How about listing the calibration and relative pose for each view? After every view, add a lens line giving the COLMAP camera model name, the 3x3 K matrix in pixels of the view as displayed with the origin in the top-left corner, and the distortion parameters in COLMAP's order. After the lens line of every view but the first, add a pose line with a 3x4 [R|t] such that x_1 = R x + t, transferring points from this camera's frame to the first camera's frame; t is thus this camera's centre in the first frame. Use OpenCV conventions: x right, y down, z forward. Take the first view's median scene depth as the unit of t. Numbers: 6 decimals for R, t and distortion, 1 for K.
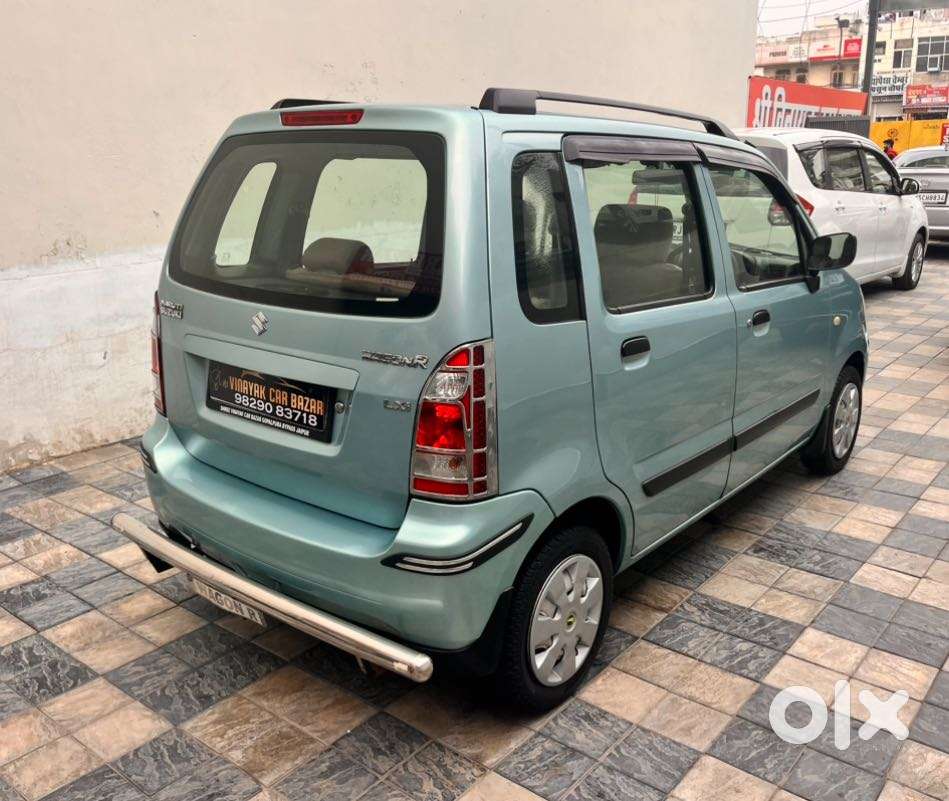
lens RADIAL K [[897.0, 0, 472.2], [0, 897.0, 375.8], [0, 0, 1]] dist [0.043109, 0.000000]
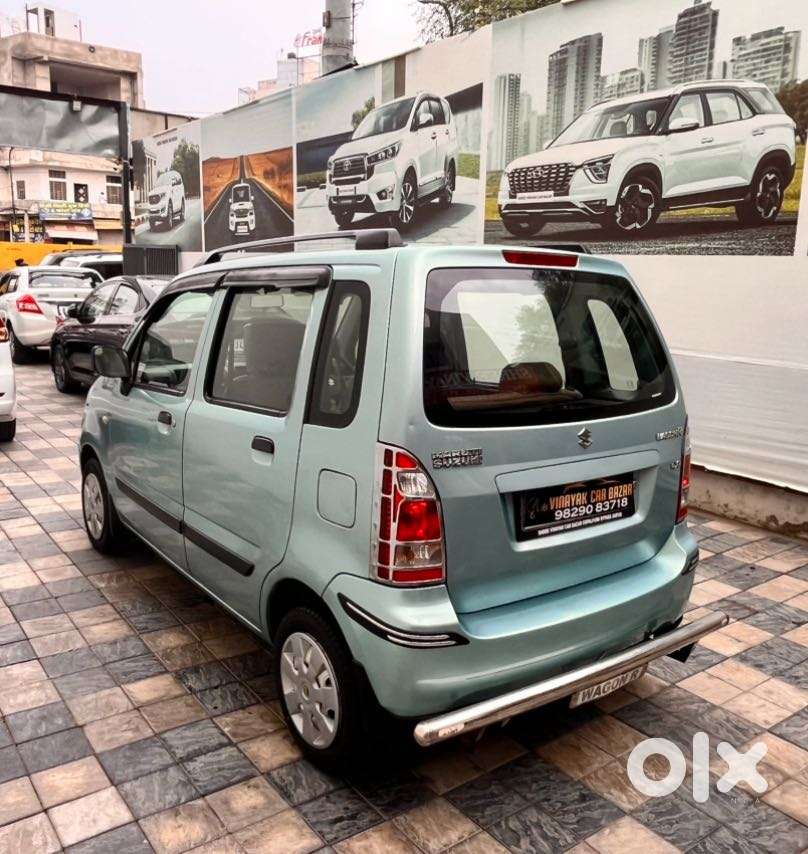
lens RADIAL K [[799.2, 0, 428.5], [0, 799.2, 438.7], [0, 0, 1]] dist [-0.000264, 0.000000]
pose [[0.221489, -0.178519, 0.958683, -1.111019], [0.205022, 0.969652, 0.133195, -0.207092], [-0.953367, 0.167050, 0.251367, 0.829997]]
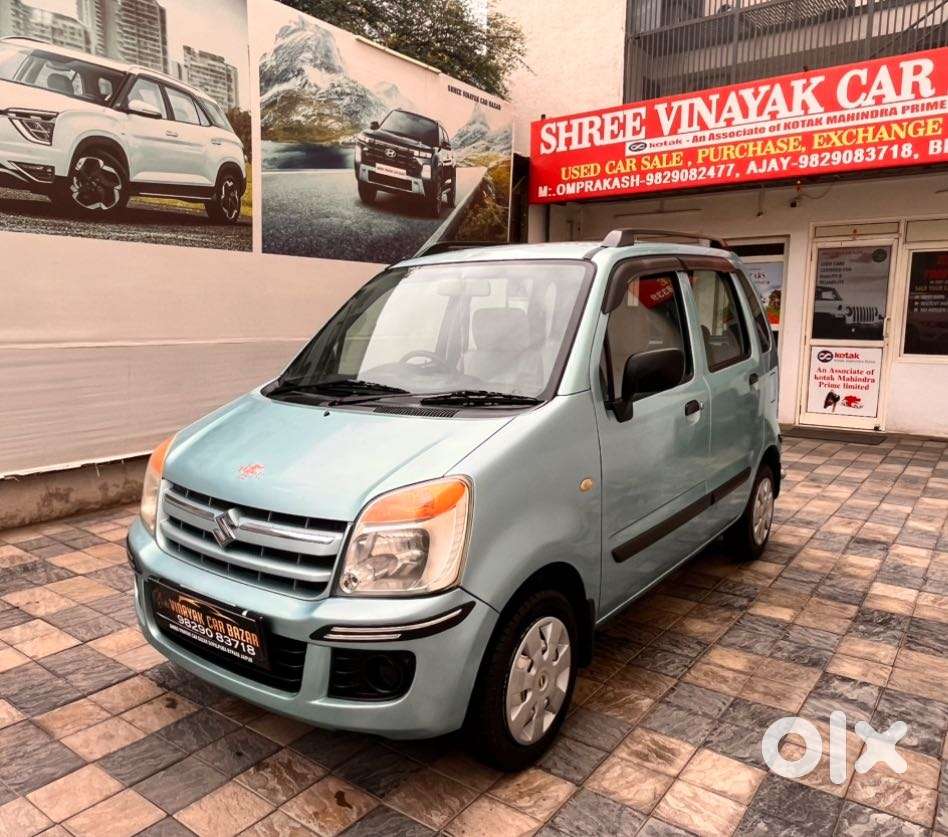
lens RADIAL K [[746.8, 0, 433.2], [0, 746.8, 424.3], [0, 0, 1]] dist [0.001666, -0.005989]
pose [[-0.999618, 0.011340, -0.025196, 0.370454], [0.000708, 0.922112, 0.386923, -0.551229], [0.027621, 0.386757, -0.921768, 2.501718]]
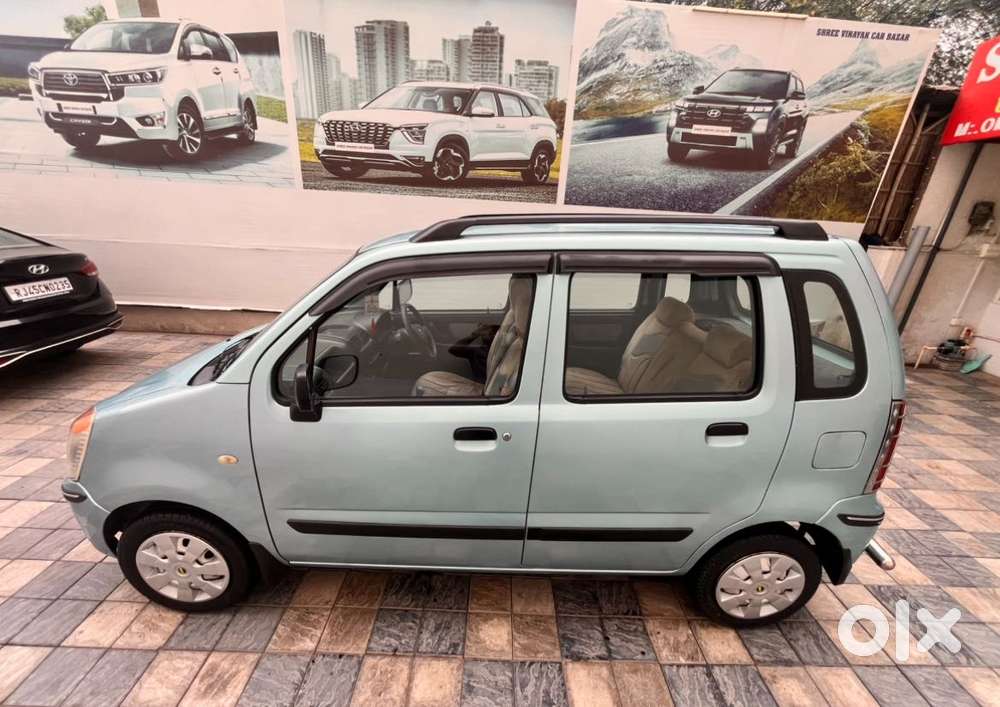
lens RADIAL K [[401.6, 0, 496.8], [0, 401.6, 361.2], [0, 0, 1]] dist [-0.002332, -0.000459]
pose [[-0.640864, -0.295528, 0.708489, -0.380261], [0.145409, 0.859486, 0.490041, -0.482420], [-0.753757, 0.417070, -0.507841, 1.711703]]
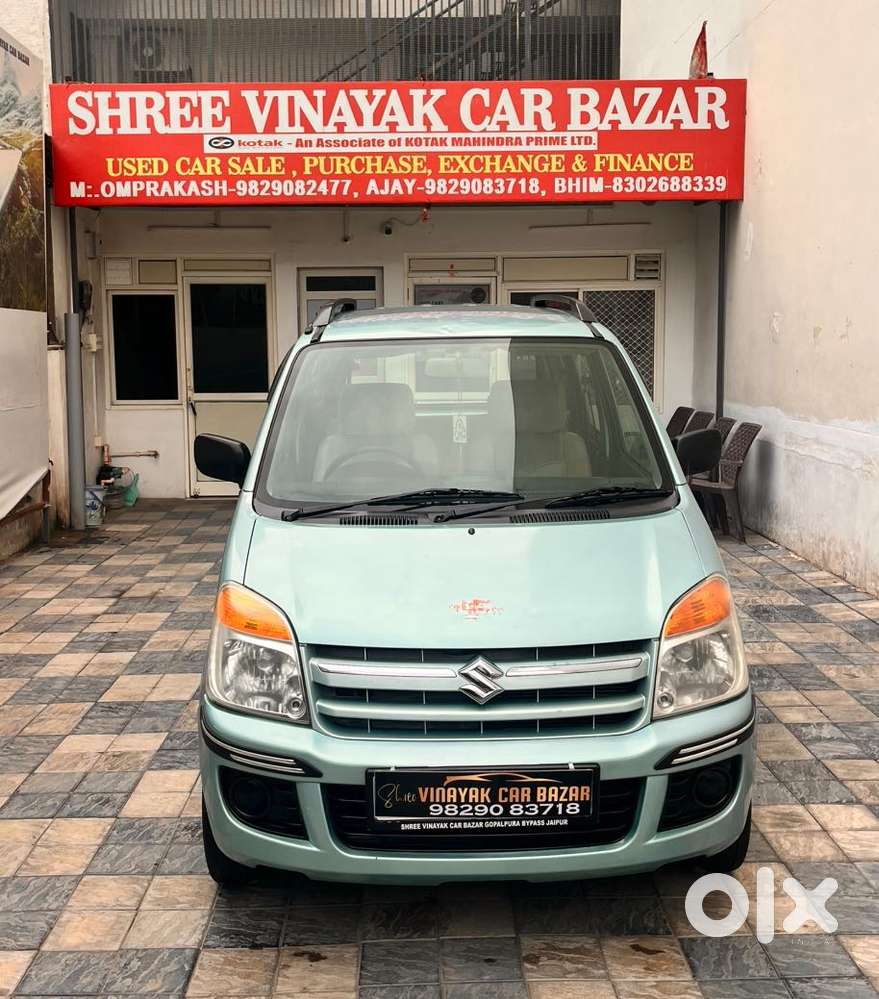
lens RADIAL K [[1126.6, 0, 436.7], [0, 1126.6, 481.3], [0, 0, 1]] dist [0.026898, 0.000000]
pose [[-0.759385, 0.095748, -0.643558, 1.192148], [-0.144380, 0.939655, 0.310165, -0.604300], [0.634420, 0.328452, -0.699736, 2.415914]]
